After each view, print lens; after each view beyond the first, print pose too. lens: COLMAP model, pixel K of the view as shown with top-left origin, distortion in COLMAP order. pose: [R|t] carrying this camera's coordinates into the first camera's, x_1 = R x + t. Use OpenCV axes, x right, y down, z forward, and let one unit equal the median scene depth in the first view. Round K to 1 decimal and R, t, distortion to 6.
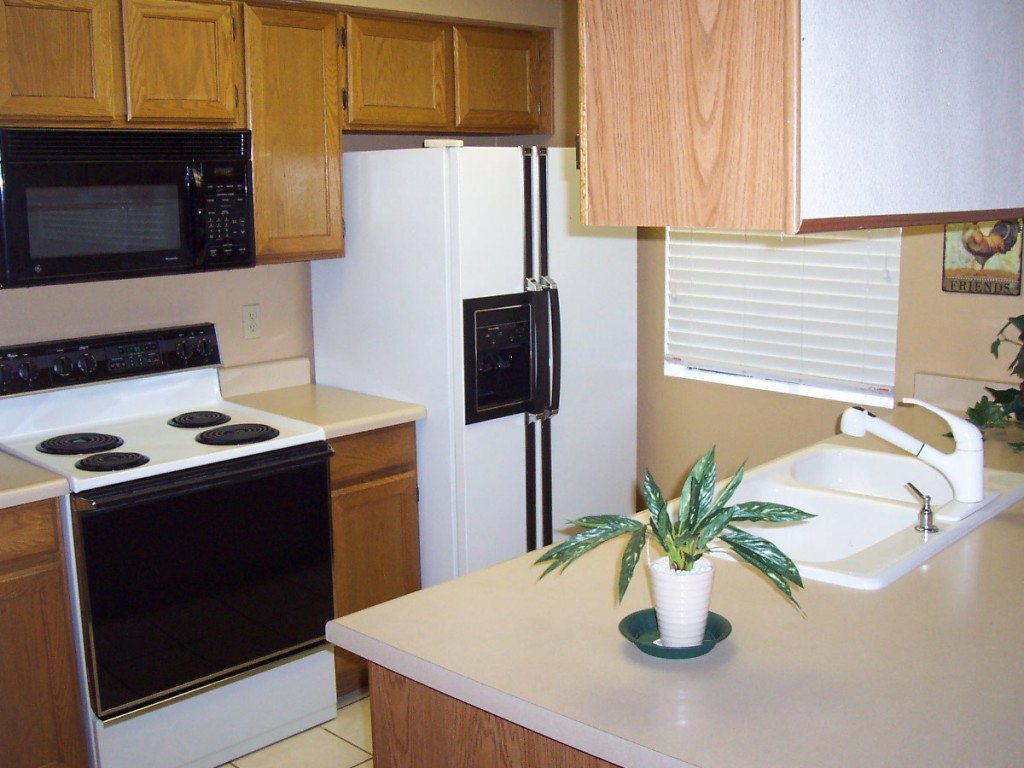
lens RADIAL K [[1116.1, 0, 512.0], [0, 1116.1, 384.0], [0, 0, 1]] dist [-0.177412, 0.166243]
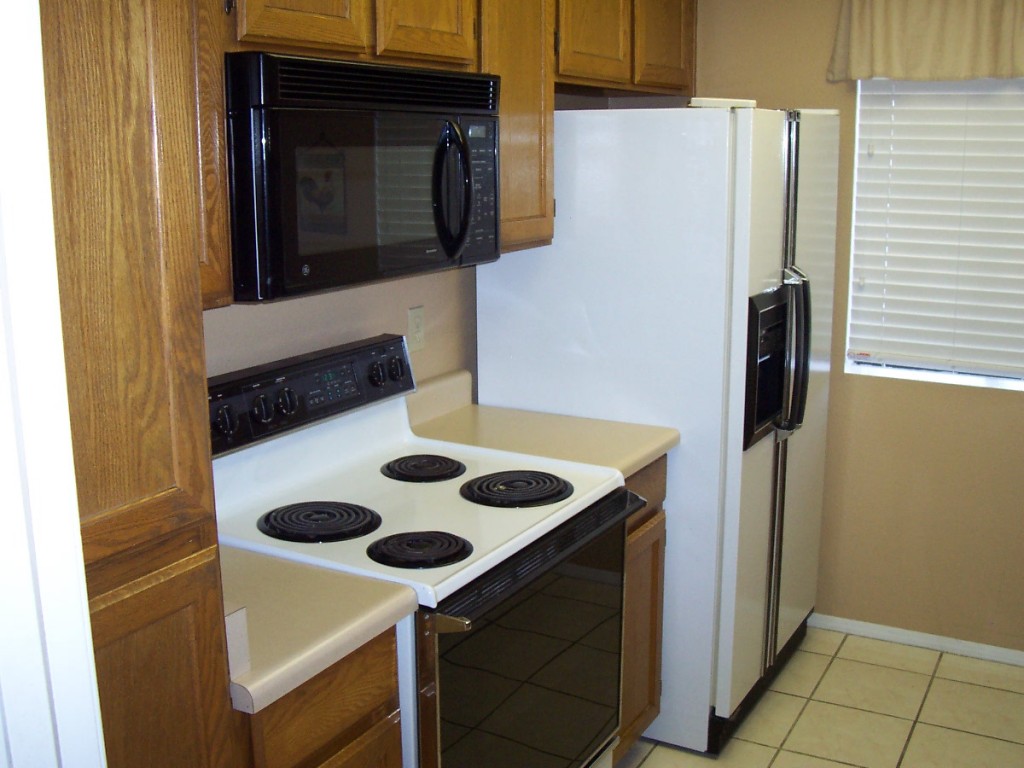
lens RADIAL K [[1116.1, 0, 512.0], [0, 1116.1, 384.0], [0, 0, 1]] dist [-0.177412, 0.166243]
pose [[0.967974, -0.045643, 0.246865, -0.431246], [0.039339, 0.998763, 0.030412, -0.046779], [-0.247947, -0.019726, 0.968573, 0.278031]]
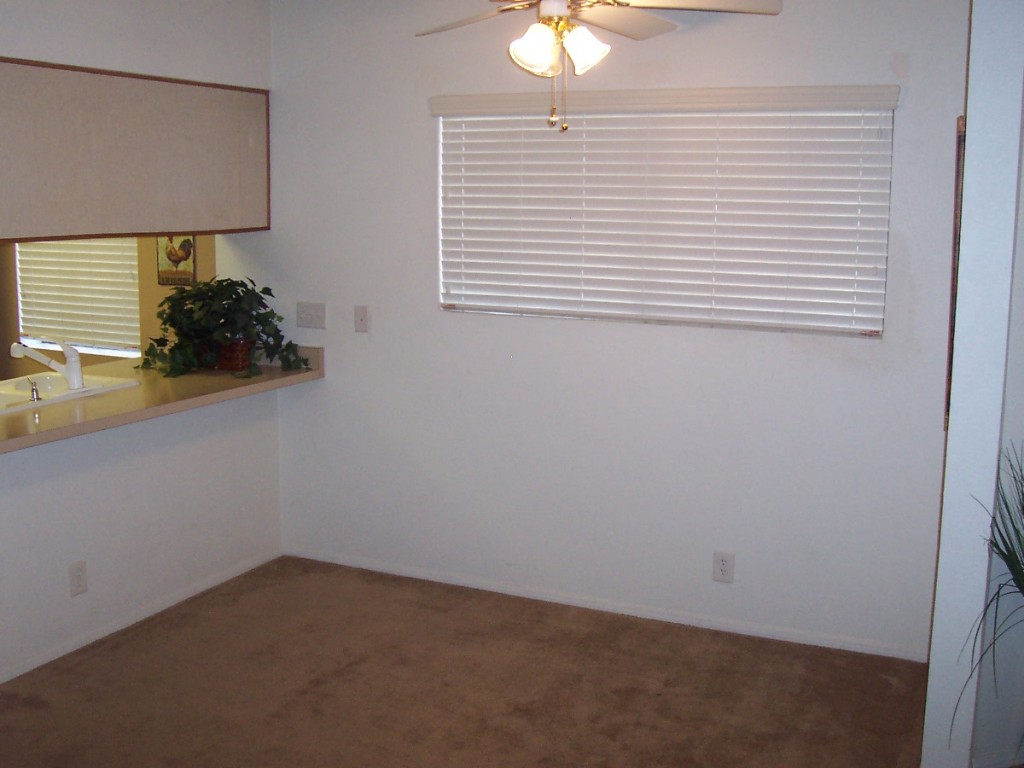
lens RADIAL K [[1116.1, 0, 512.0], [0, 1116.1, 384.0], [0, 0, 1]] dist [-0.177412, 0.166243]
pose [[0.948950, -0.029010, 0.314091, 0.390732], [0.034919, 0.999303, -0.013202, 0.108454], [-0.313489, 0.023496, 0.949301, -0.754761]]
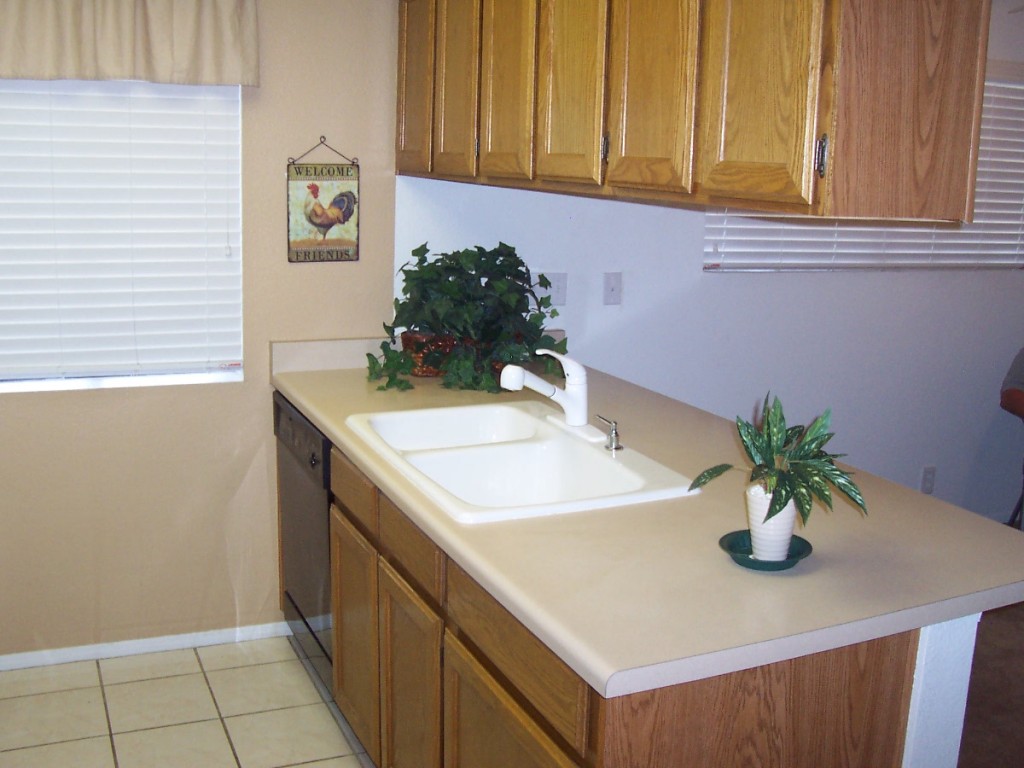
lens RADIAL K [[1116.1, 0, 512.0], [0, 1116.1, 384.0], [0, 0, 1]] dist [-0.177412, 0.166243]
pose [[0.371751, -0.162822, 0.913942, -0.543510], [0.133247, 0.983663, 0.121044, -0.072587], [-0.918720, 0.076782, 0.387373, 0.407024]]
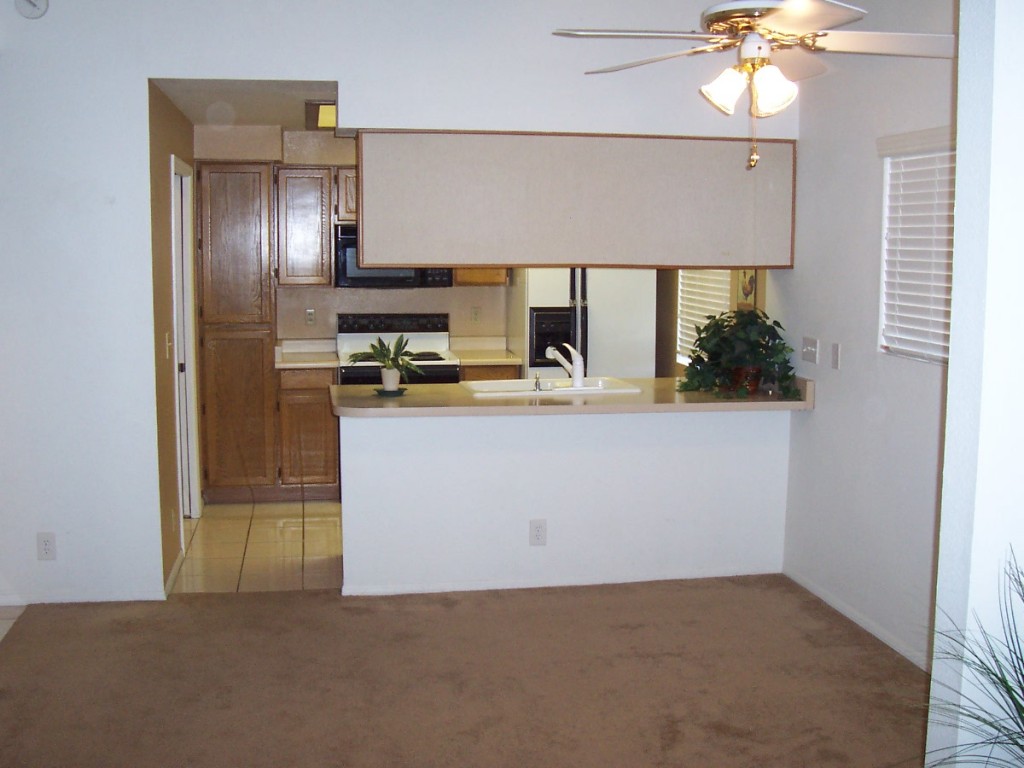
lens RADIAL K [[1116.1, 0, 512.0], [0, 1116.1, 384.0], [0, 0, 1]] dist [-0.177412, 0.166243]
pose [[0.811236, 0.090610, -0.577655, 1.225769], [-0.121417, 0.992491, -0.014832, 0.110175], [0.571974, 0.082170, 0.816146, -0.775711]]
